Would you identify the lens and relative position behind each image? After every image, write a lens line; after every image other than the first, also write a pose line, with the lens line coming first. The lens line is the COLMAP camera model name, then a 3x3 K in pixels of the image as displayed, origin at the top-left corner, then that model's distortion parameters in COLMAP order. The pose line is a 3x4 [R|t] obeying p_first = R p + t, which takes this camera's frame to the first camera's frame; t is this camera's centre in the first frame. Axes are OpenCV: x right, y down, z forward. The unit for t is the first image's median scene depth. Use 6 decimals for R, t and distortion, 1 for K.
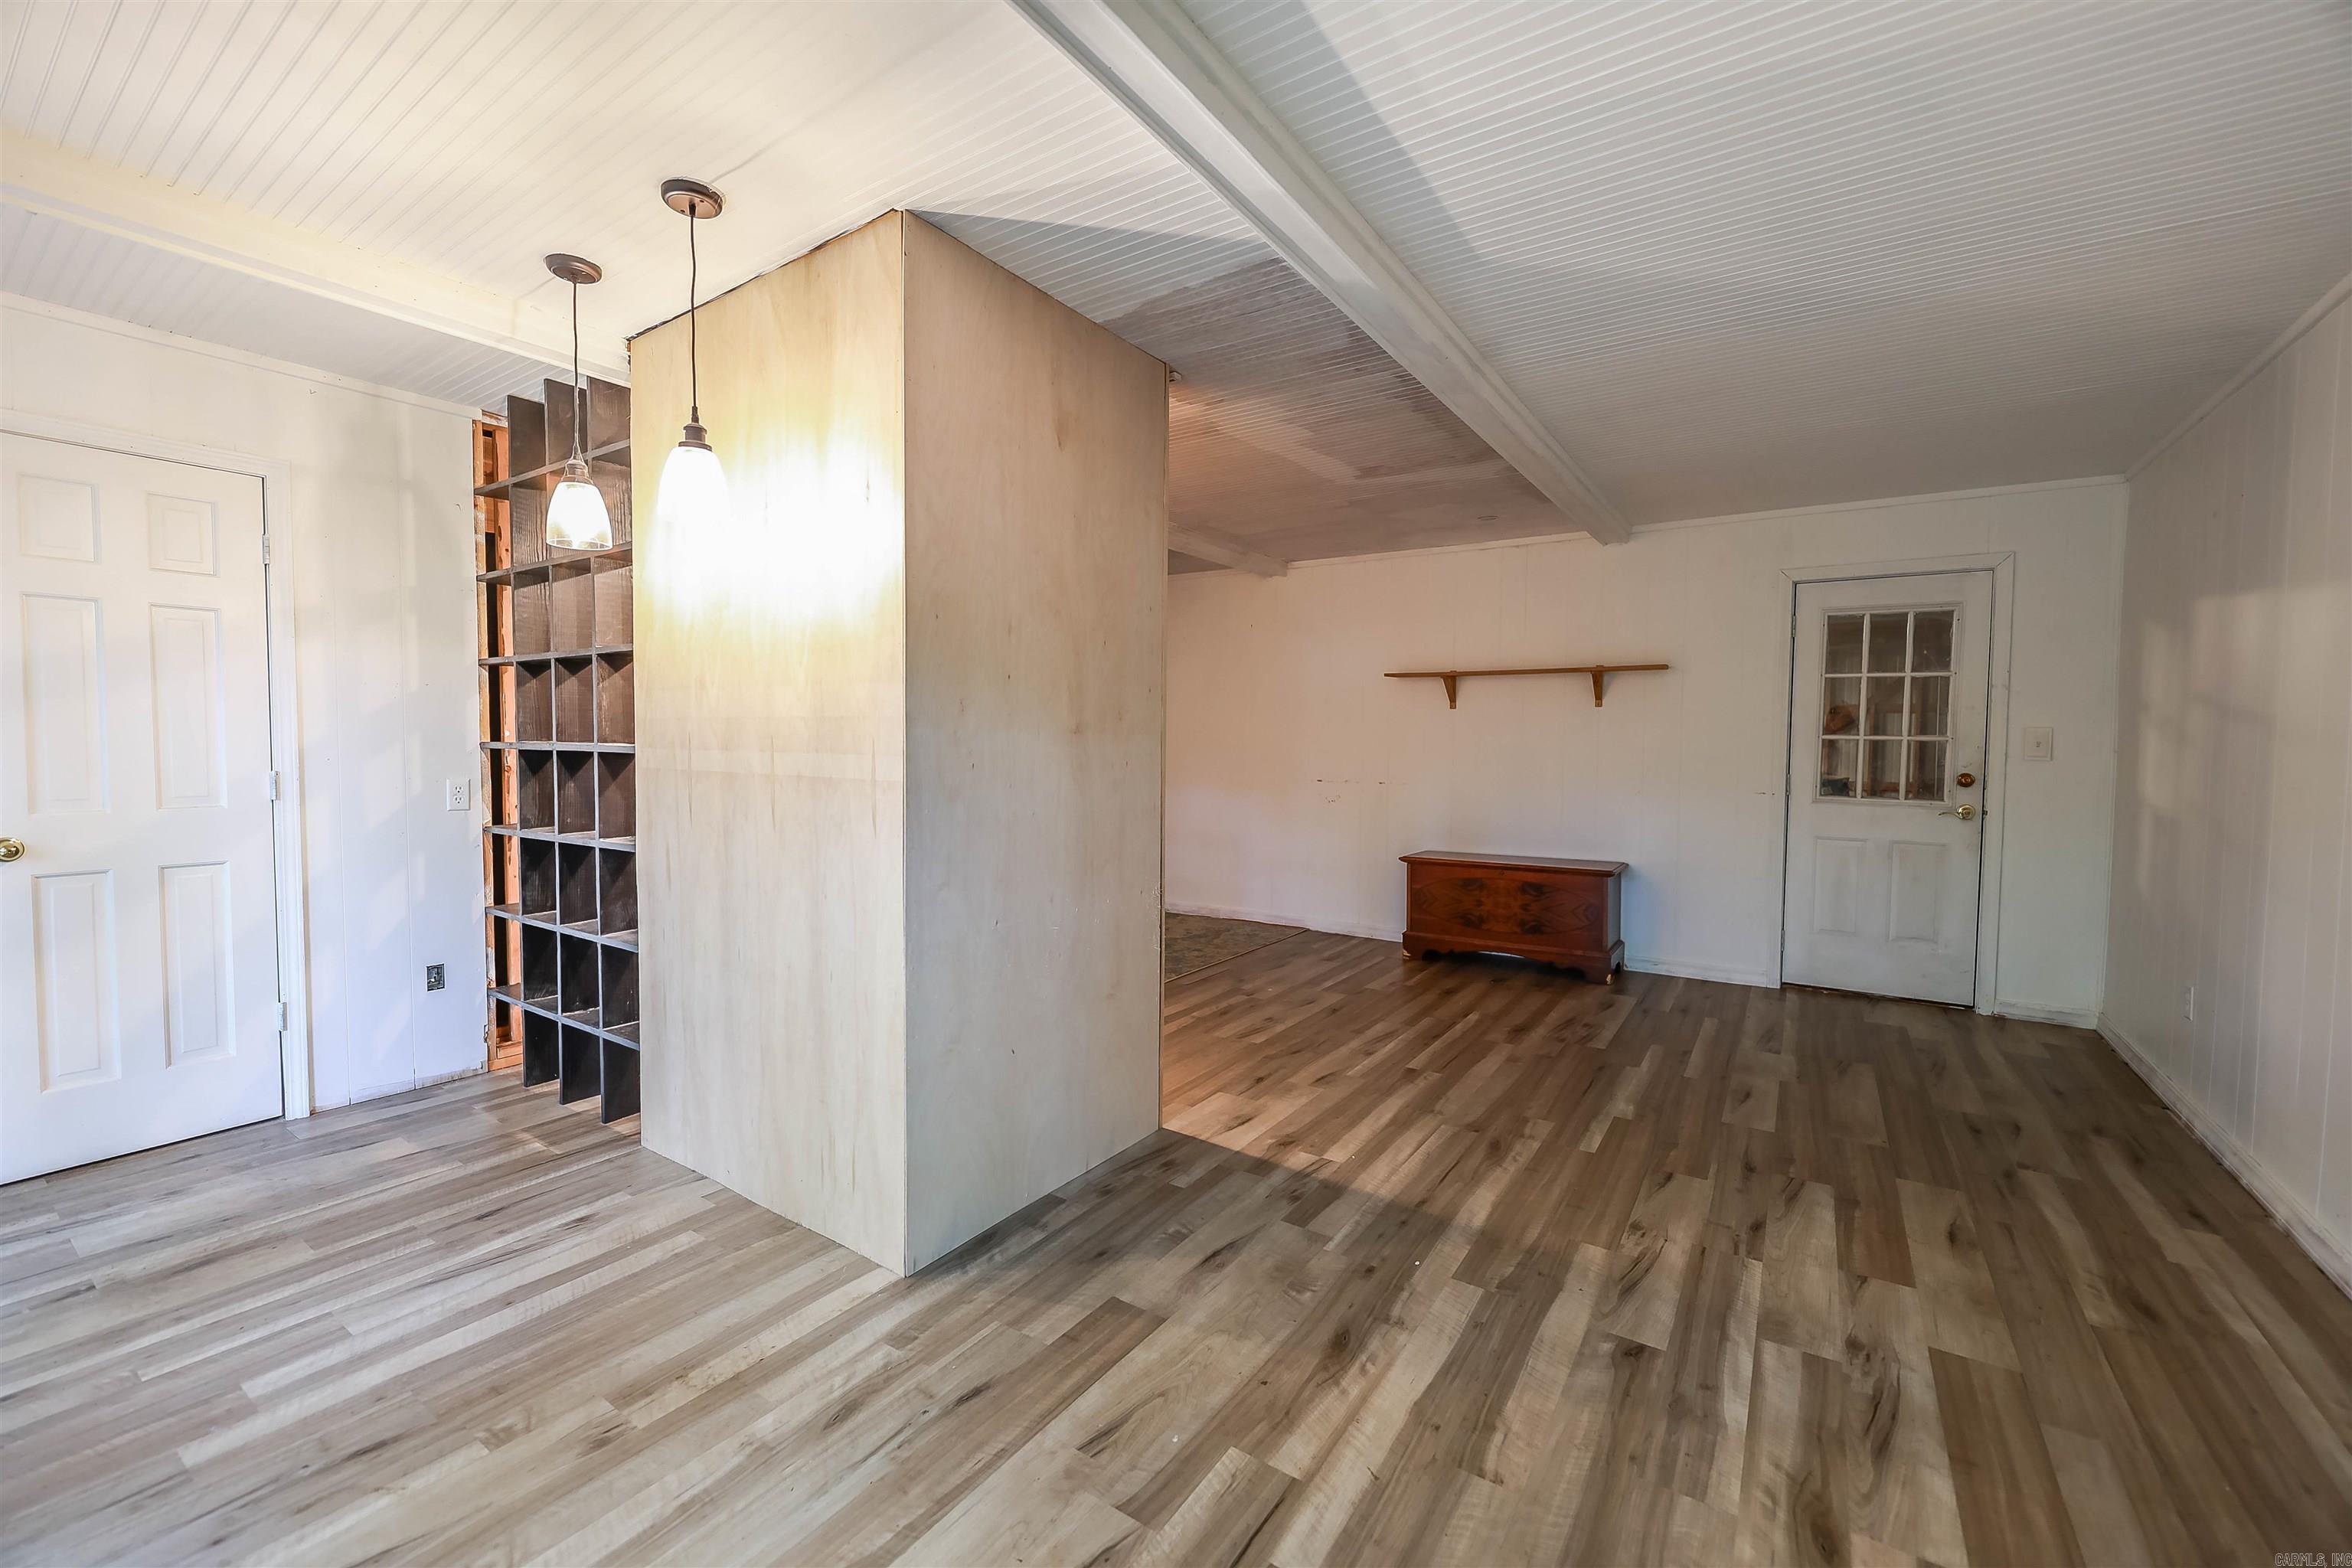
lens RADIAL K [[956.0, 0, 1174.8], [0, 956.0, 781.7], [0, 0, 1]] dist [0.001383, -0.000189]
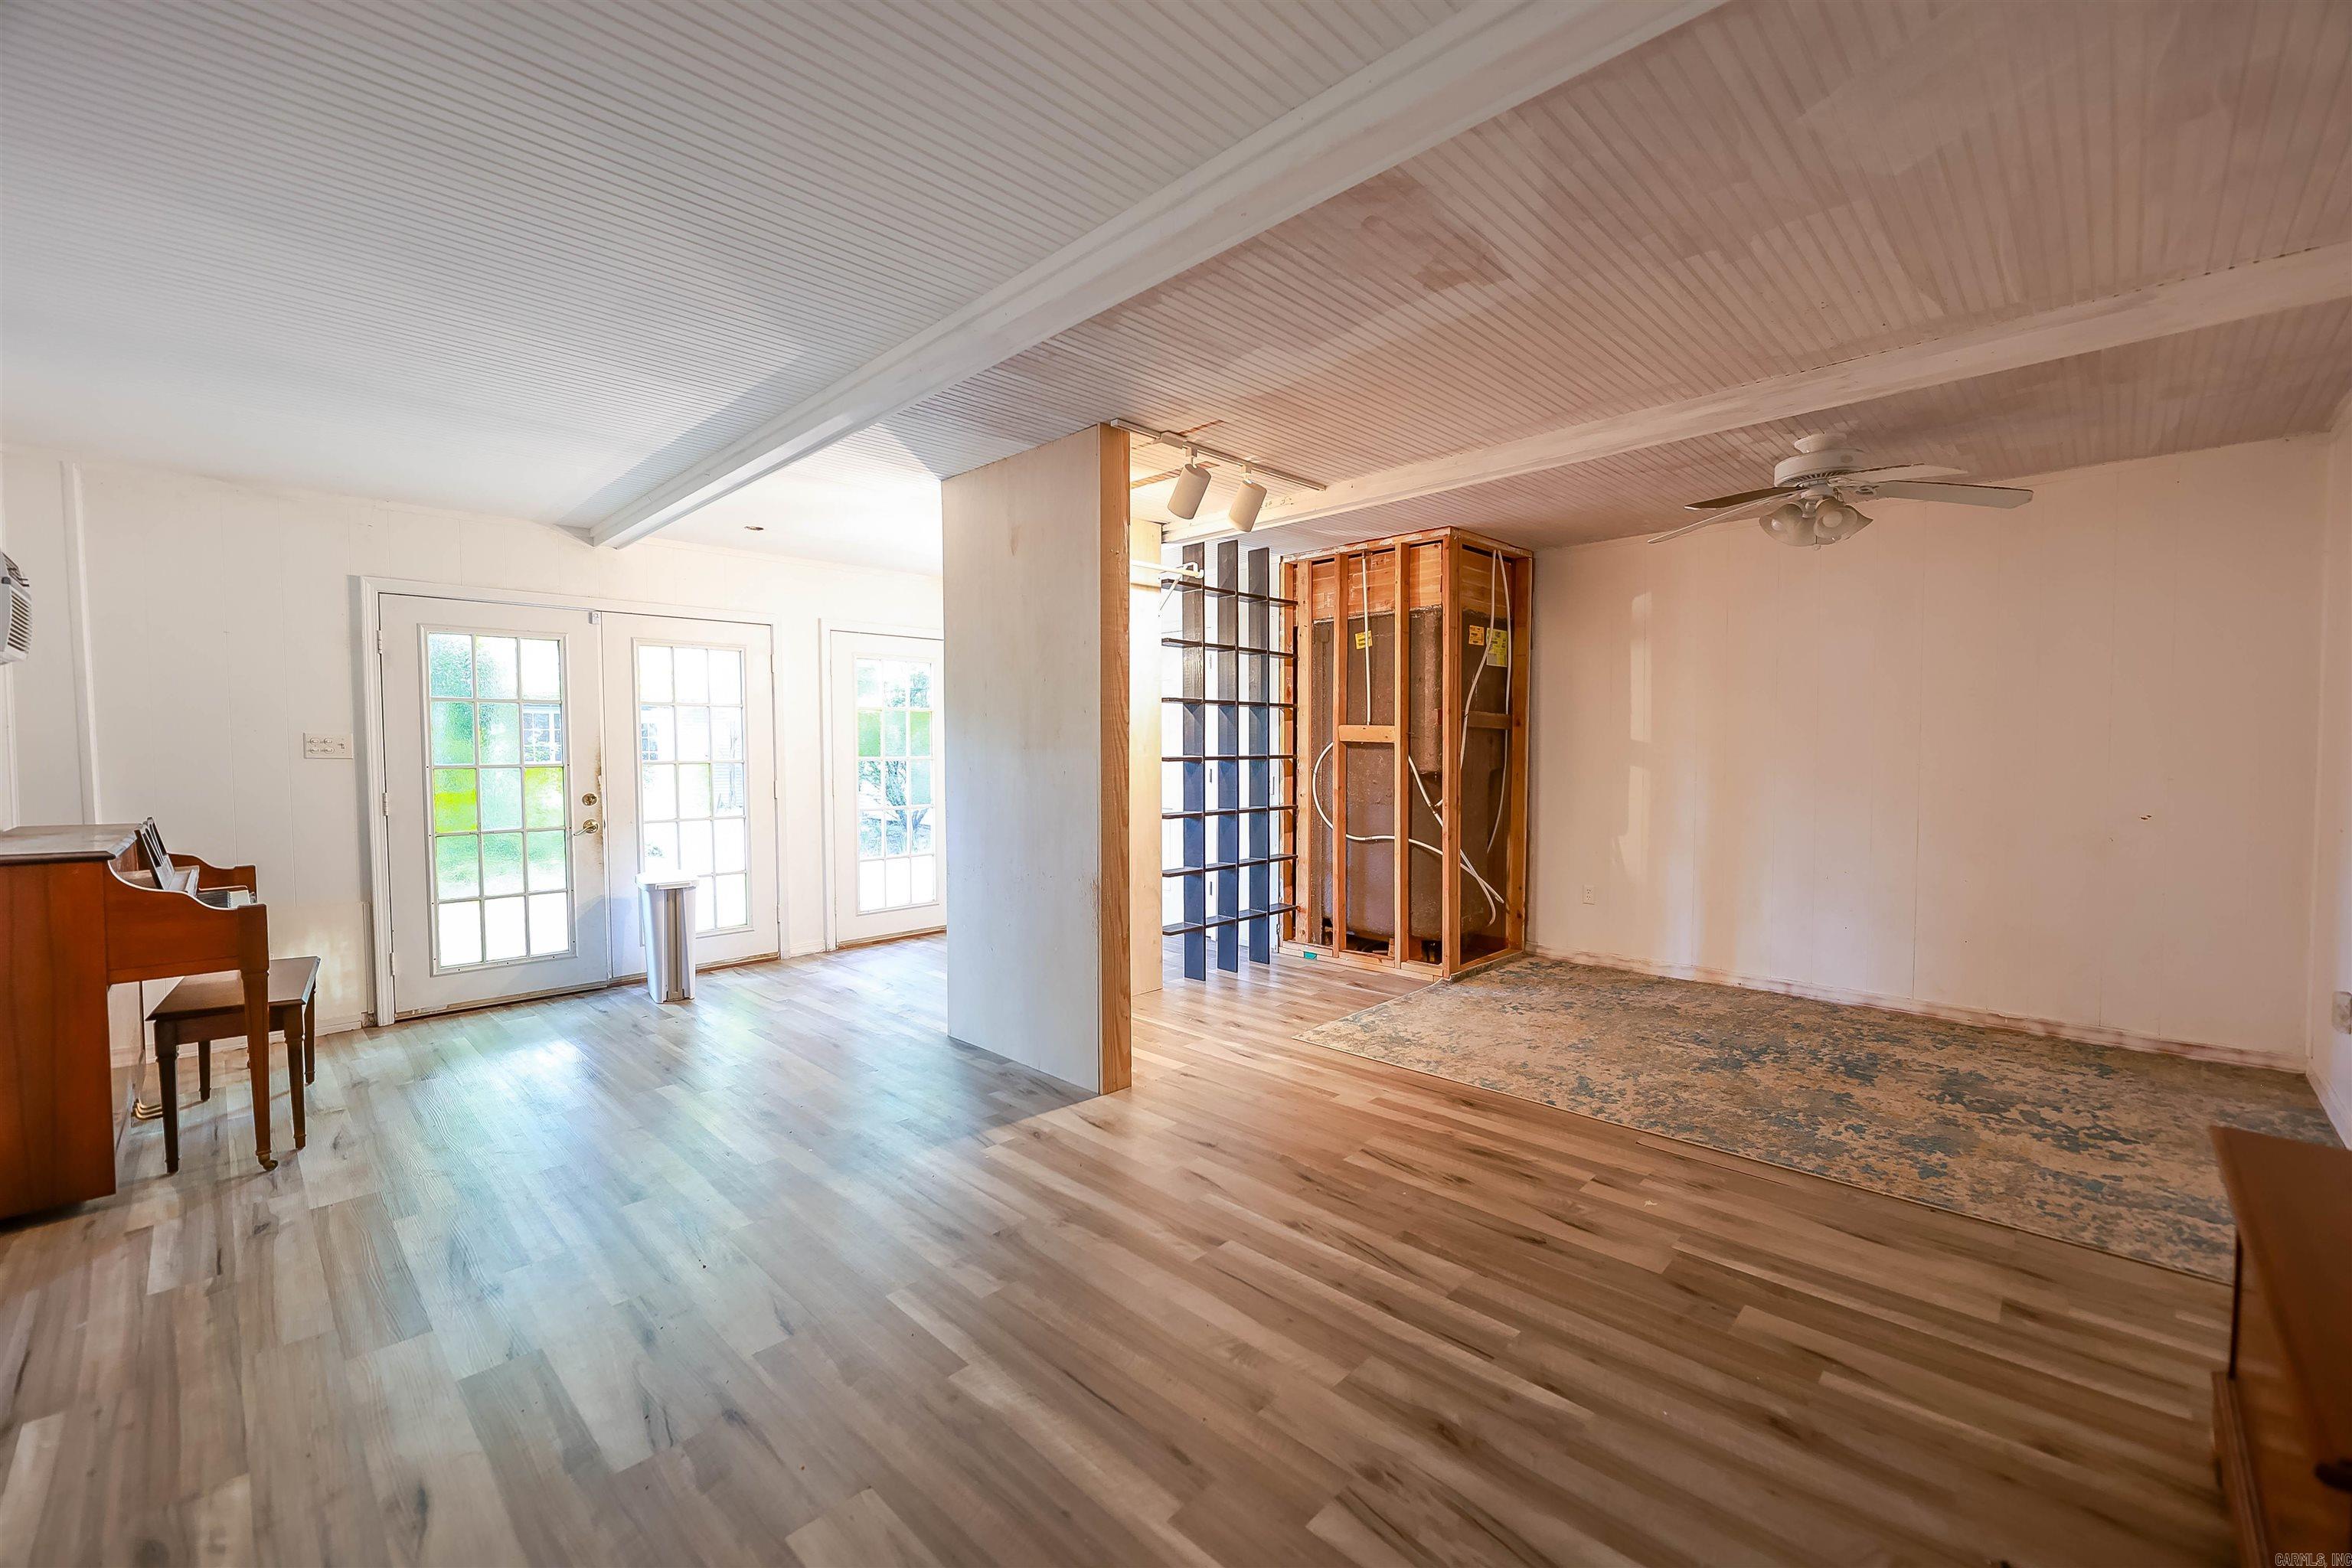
lens RADIAL K [[956.0, 0, 1178.0], [0, 956.0, 785.4], [0, 0, 1]] dist [0.001383, -0.000189]
pose [[-0.186186, 0.034528, -0.981908, 0.876596], [-0.042123, 0.998183, 0.043088, -0.046739], [0.981611, 0.049383, -0.184393, 1.047749]]
